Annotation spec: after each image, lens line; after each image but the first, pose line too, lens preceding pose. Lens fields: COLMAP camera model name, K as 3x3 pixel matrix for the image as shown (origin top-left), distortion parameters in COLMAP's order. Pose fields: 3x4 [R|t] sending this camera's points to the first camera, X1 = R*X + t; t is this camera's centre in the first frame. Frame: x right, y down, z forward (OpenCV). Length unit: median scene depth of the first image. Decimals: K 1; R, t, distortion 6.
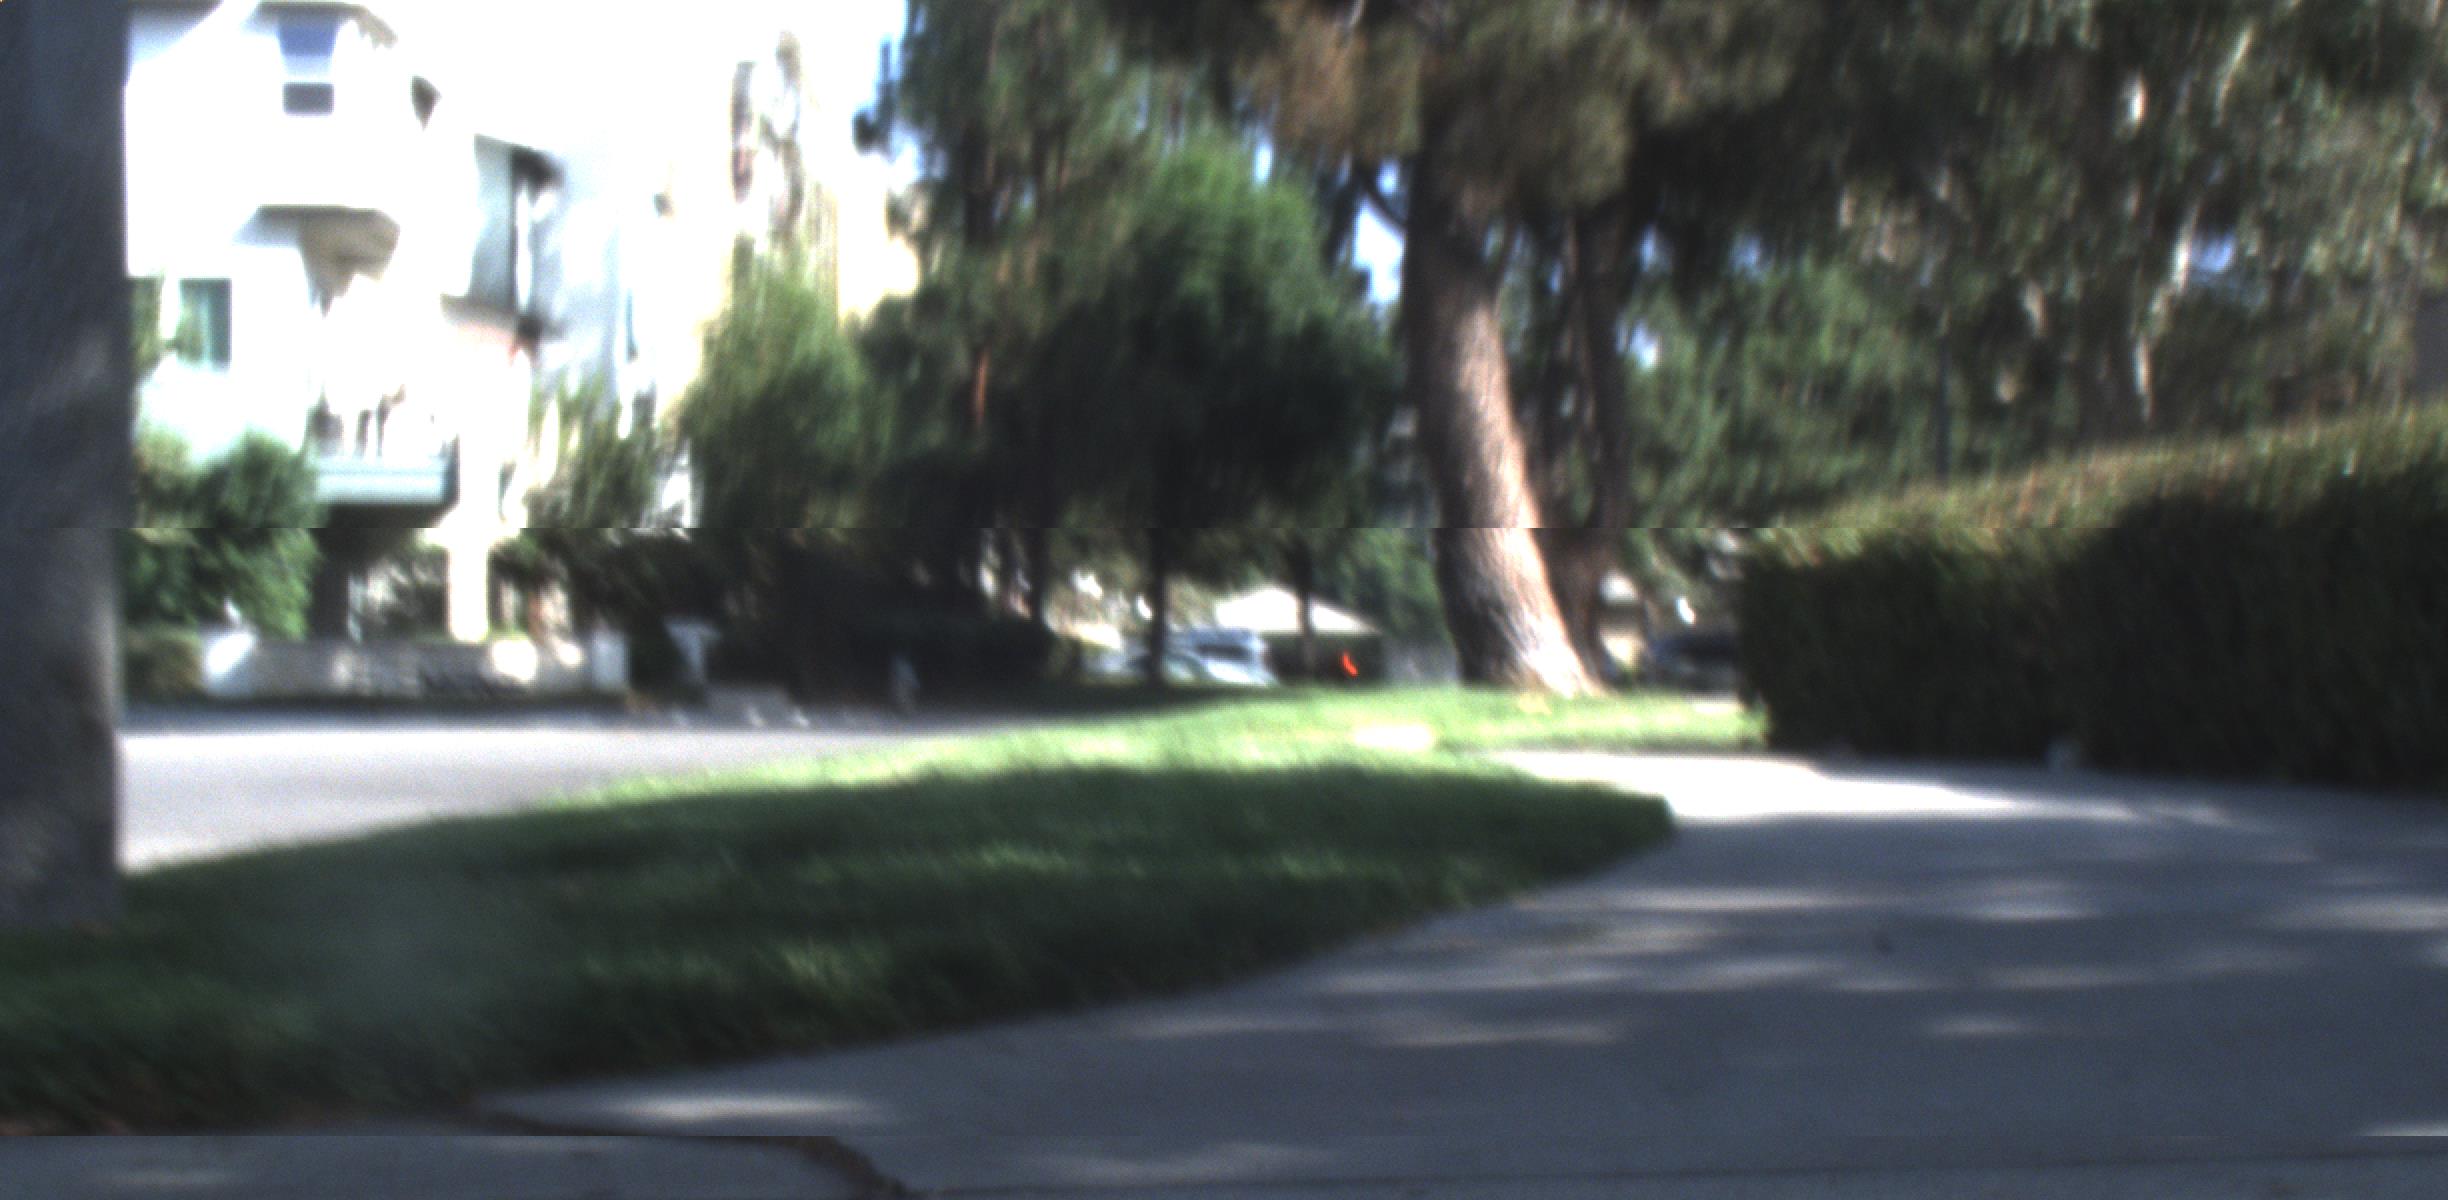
lens RADIAL K [[5522.7, 0, 1314.1], [0, 5522.7, 603.1], [0, 0, 1]] dist [-0.038100, -0.405108]
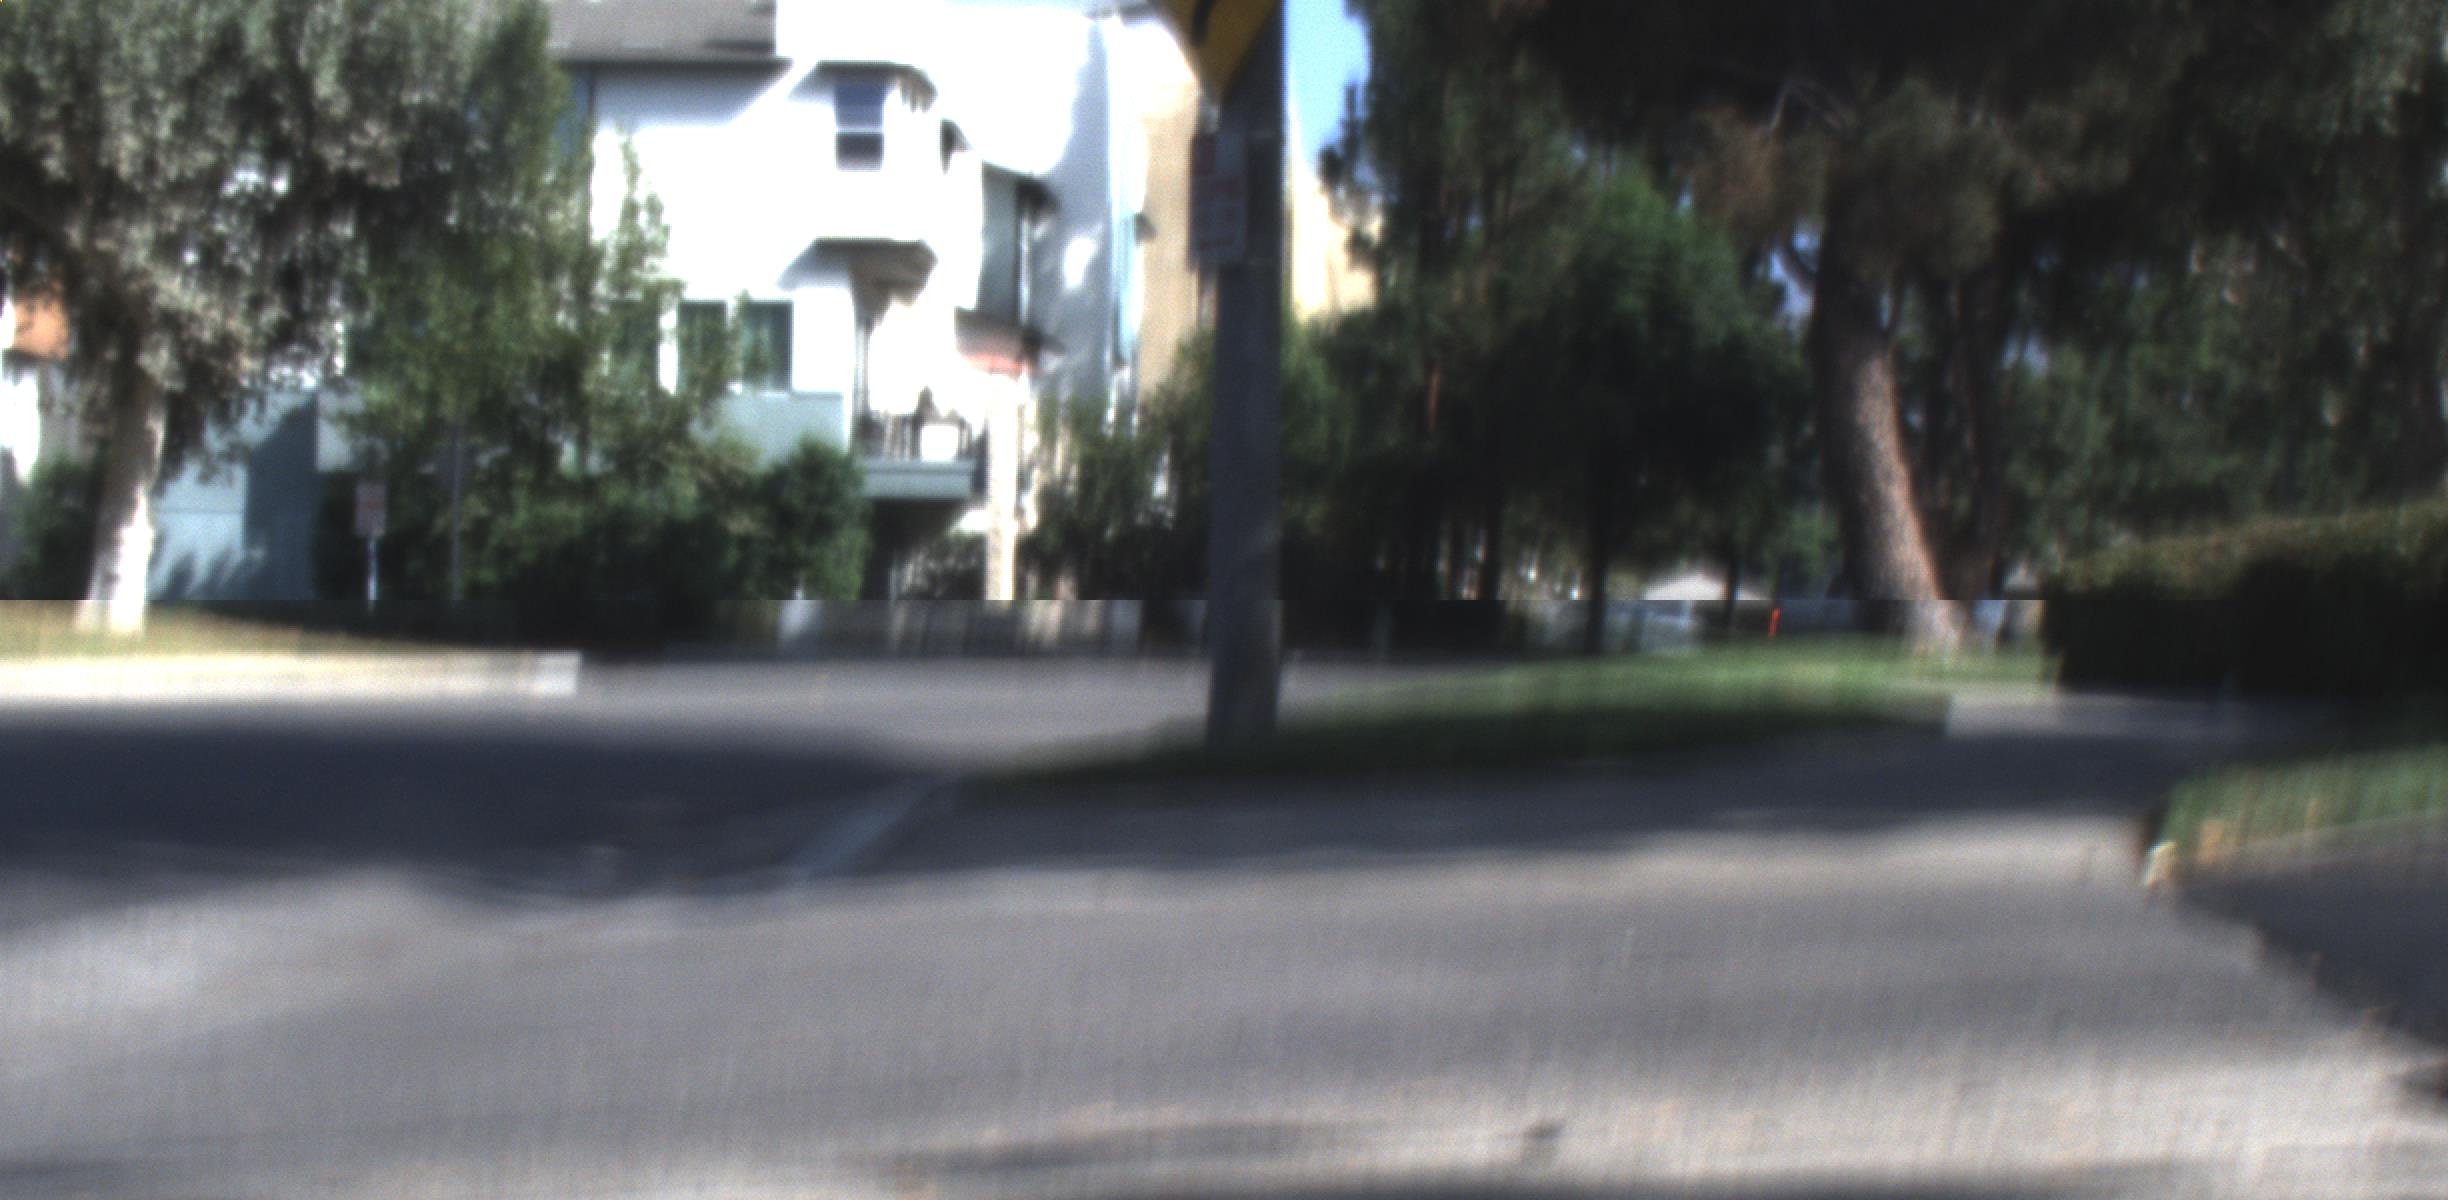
lens RADIAL K [[5522.7, 0, 1314.1], [0, 5522.7, 603.1], [0, 0, 1]] dist [-0.038100, -0.405108]
pose [[0.997202, 0.007924, -0.074329, -0.001328], [-0.007599, 0.999960, 0.004650, -0.002132], [0.074363, -0.004072, 0.997223, -0.122210]]
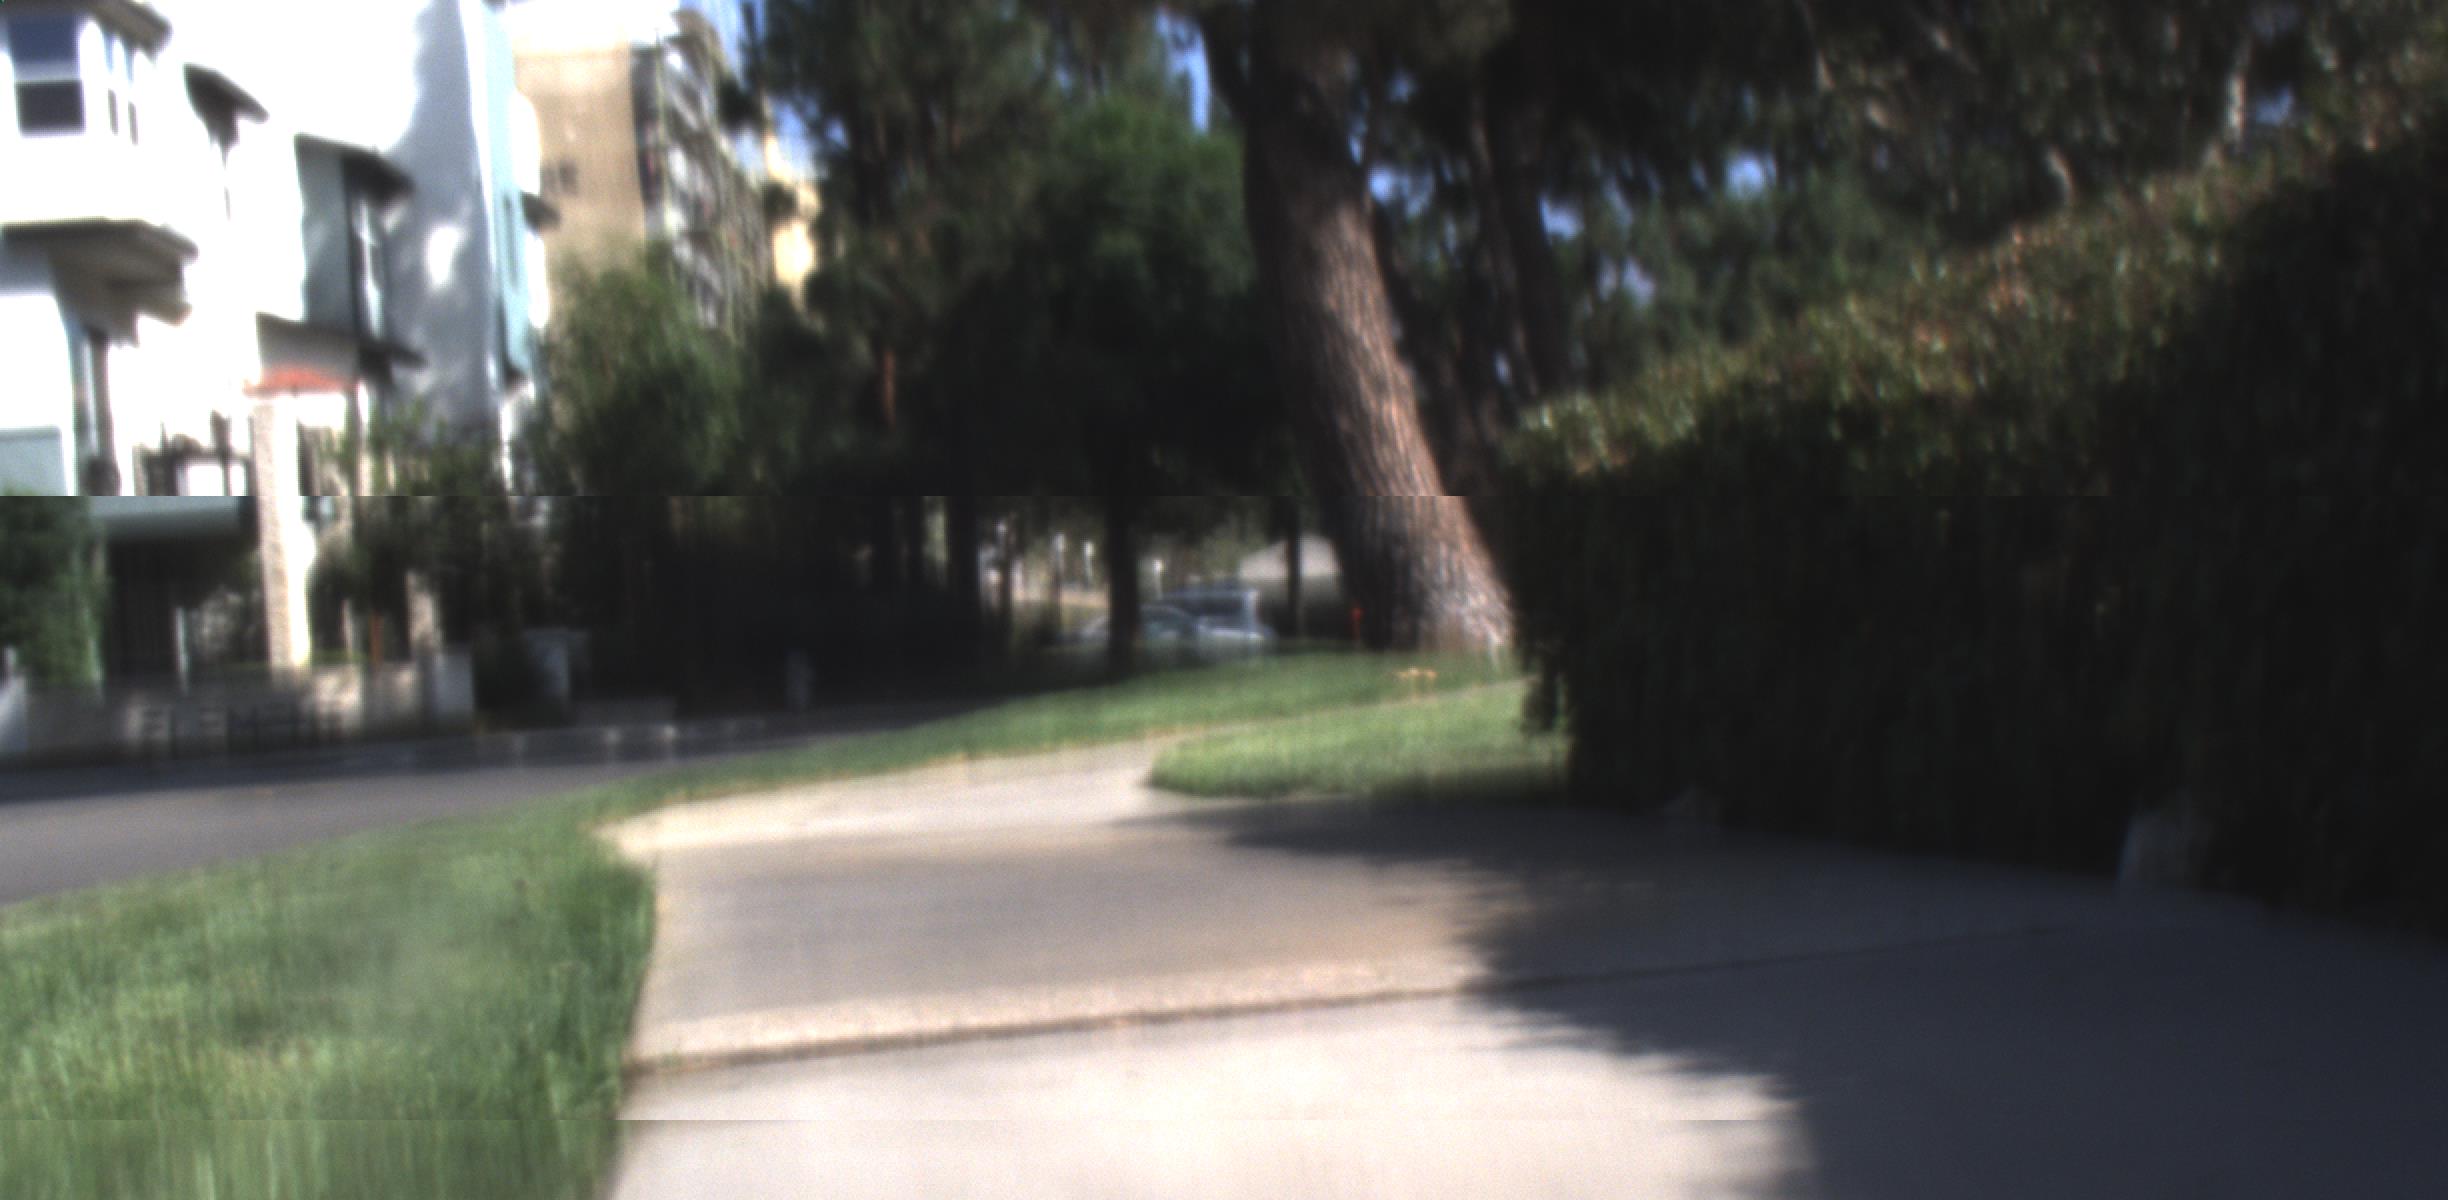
lens RADIAL K [[5522.7, 0, 1314.1], [0, 5522.7, 603.1], [0, 0, 1]] dist [-0.038100, -0.405108]
pose [[0.997024, -0.076223, -0.011501, 0.016440], [0.076245, 0.997088, 0.001534, 0.000567], [0.011351, -0.002406, 0.999933, 0.121145]]
